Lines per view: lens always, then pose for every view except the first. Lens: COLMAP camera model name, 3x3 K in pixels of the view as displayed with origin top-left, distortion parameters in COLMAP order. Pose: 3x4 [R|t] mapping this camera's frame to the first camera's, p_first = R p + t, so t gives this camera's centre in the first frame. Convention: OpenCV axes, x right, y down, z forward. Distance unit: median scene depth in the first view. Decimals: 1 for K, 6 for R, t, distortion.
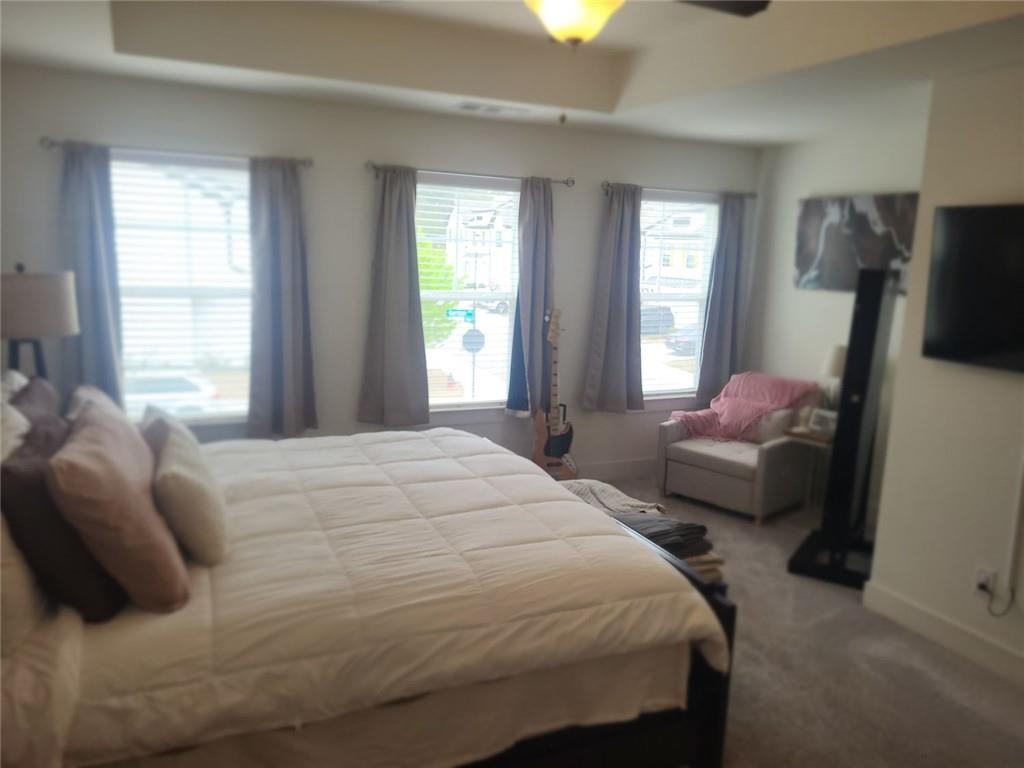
lens RADIAL K [[772.7, 0, 516.6], [0, 772.7, 392.7], [0, 0, 1]] dist [0.046834, -0.039253]
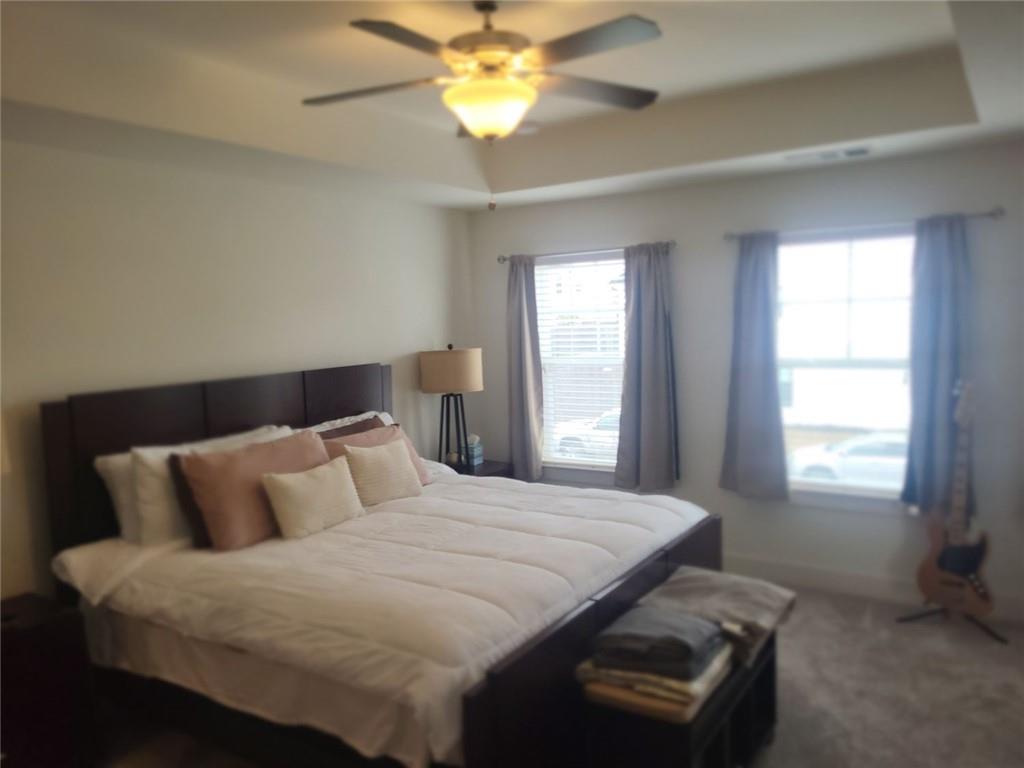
lens RADIAL K [[772.7, 0, 518.0], [0, 772.7, 379.4], [0, 0, 1]] dist [0.046834, -0.039253]
pose [[0.537750, 0.015885, -0.842955, 0.780140], [-0.101775, 0.993734, -0.046199, -0.046833], [0.836939, 0.110635, 0.535997, 0.364630]]
